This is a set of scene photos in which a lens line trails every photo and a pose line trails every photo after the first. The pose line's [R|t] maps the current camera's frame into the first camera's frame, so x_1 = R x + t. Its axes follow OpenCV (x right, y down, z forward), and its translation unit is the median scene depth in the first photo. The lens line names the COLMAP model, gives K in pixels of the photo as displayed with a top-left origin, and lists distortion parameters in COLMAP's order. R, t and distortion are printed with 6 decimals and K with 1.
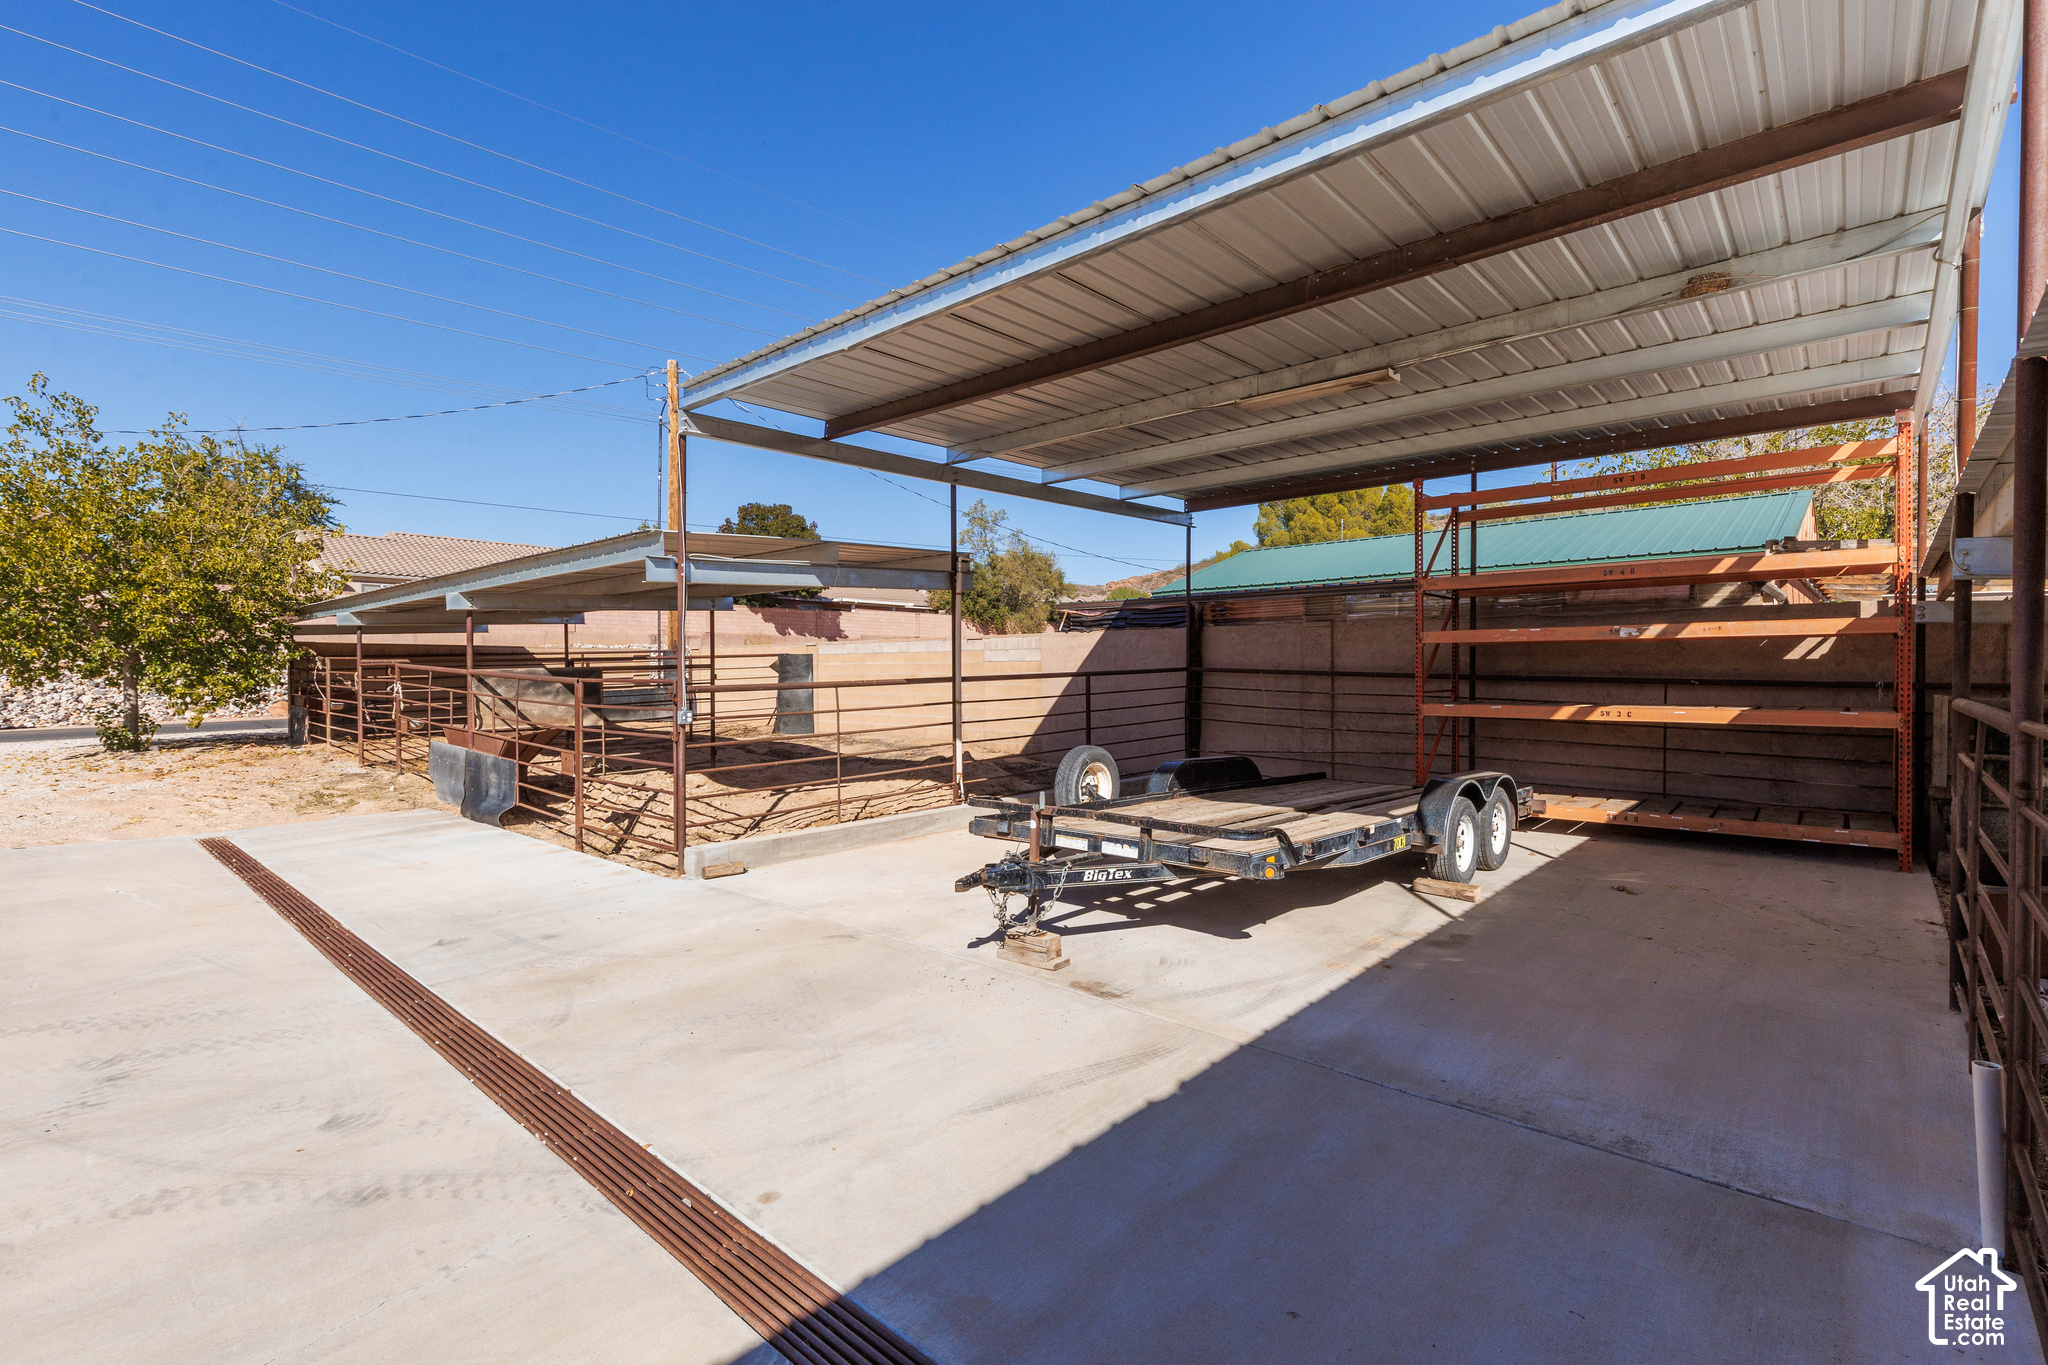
lens RADIAL K [[935.9, 0, 1017.7], [0, 935.9, 672.2], [0, 0, 1]] dist [0.012306, -0.000283]
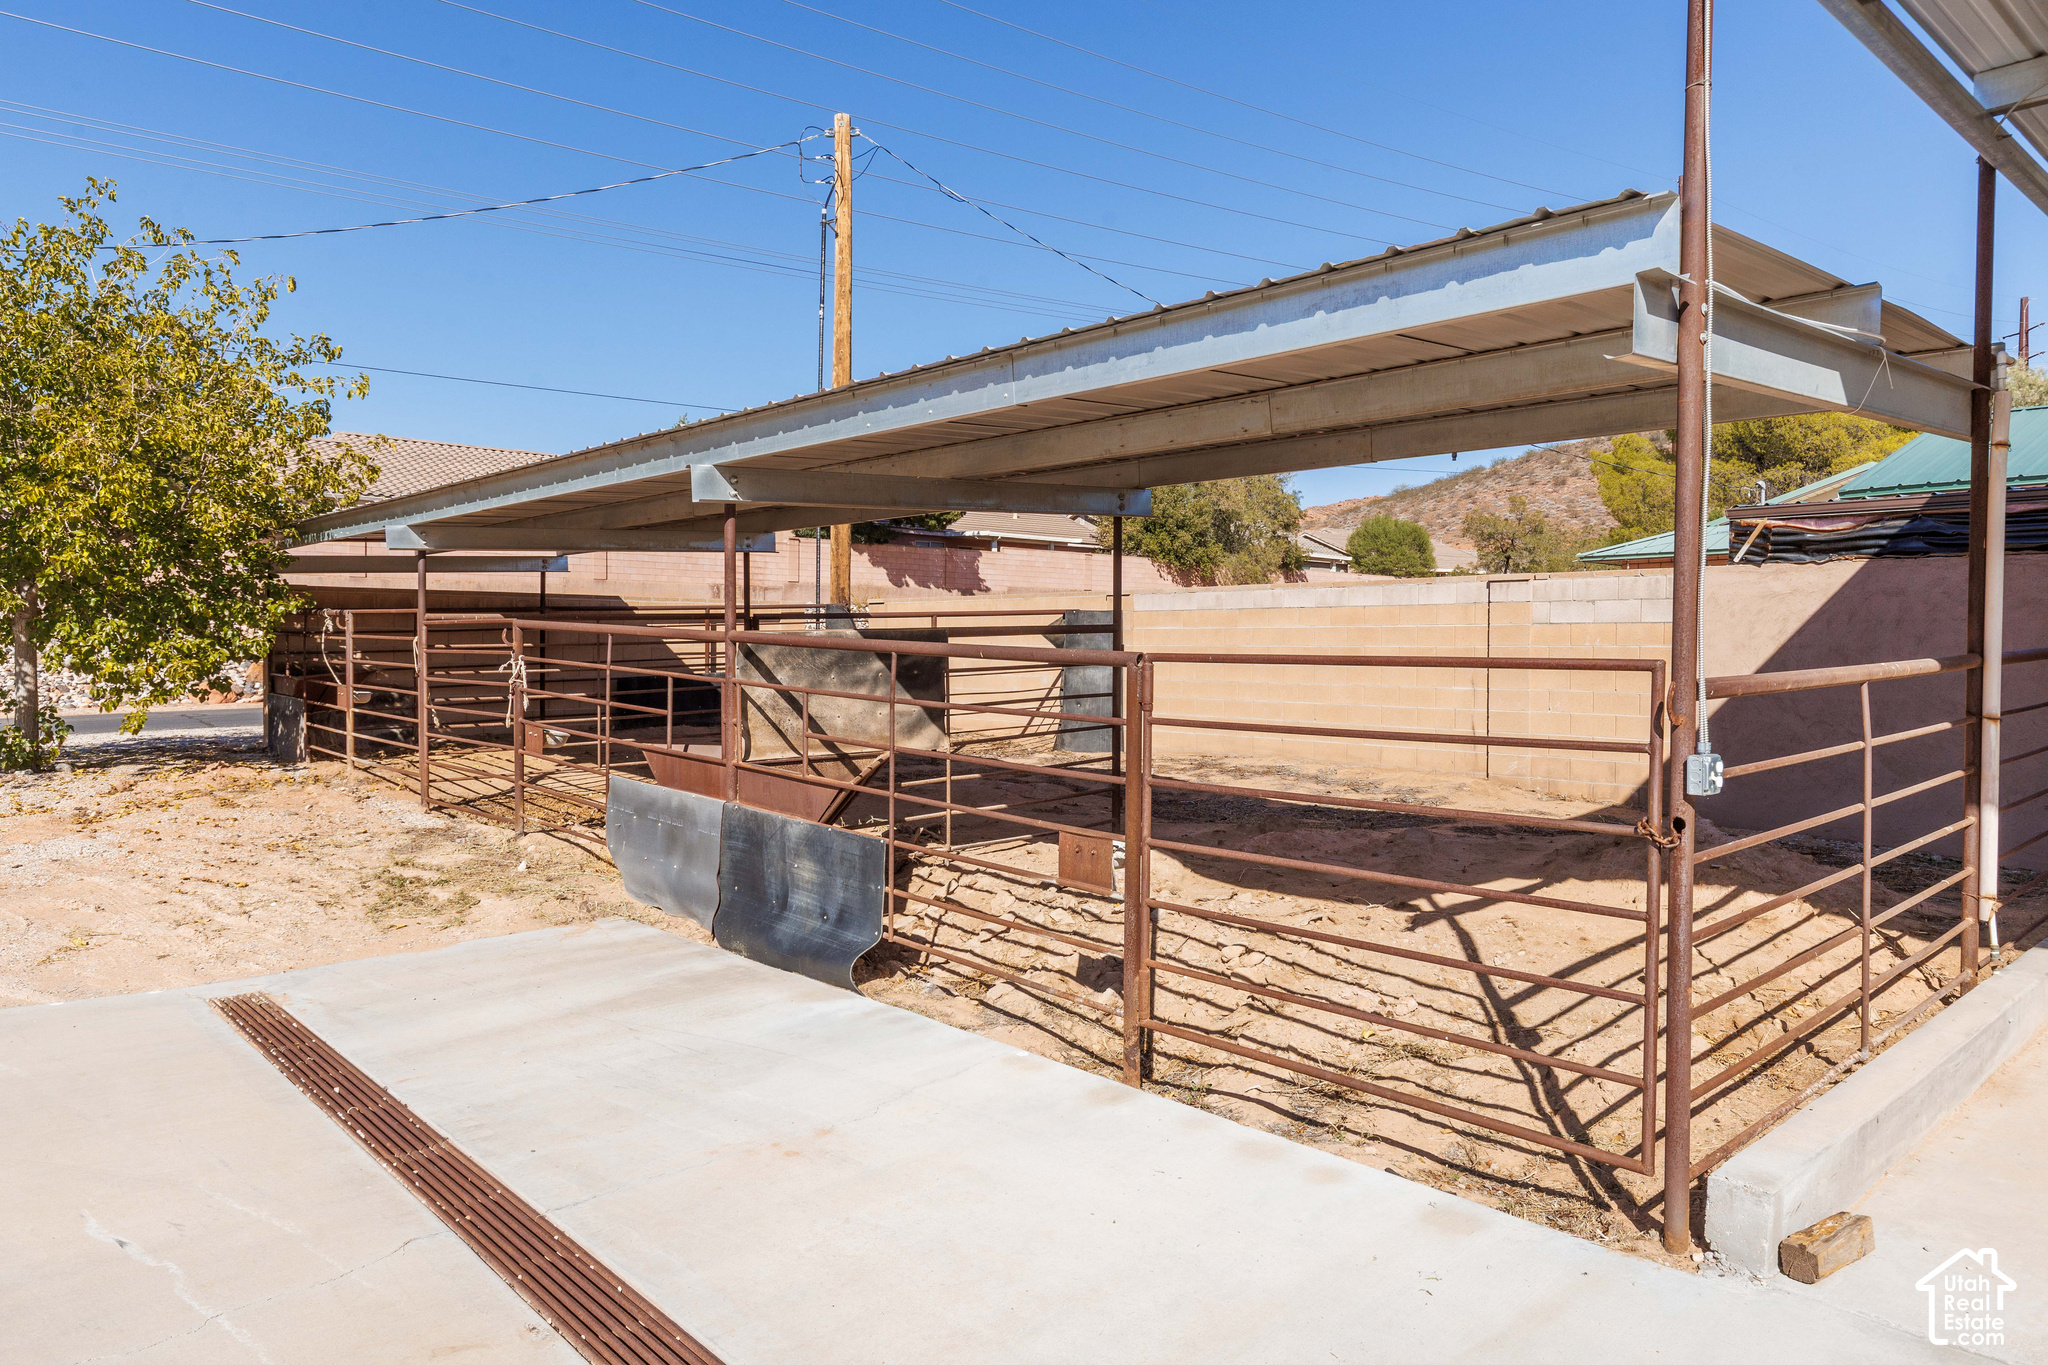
lens RADIAL K [[1312.4, 0, 1027.1], [0, 1312.4, 674.3], [0, 0, 1]] dist [-0.001437, -0.005411]
pose [[0.996956, 0.007765, -0.077576, -0.278231], [-0.005967, 0.999709, 0.023389, 0.001720], [0.077735, -0.022855, 0.996712, 0.261908]]
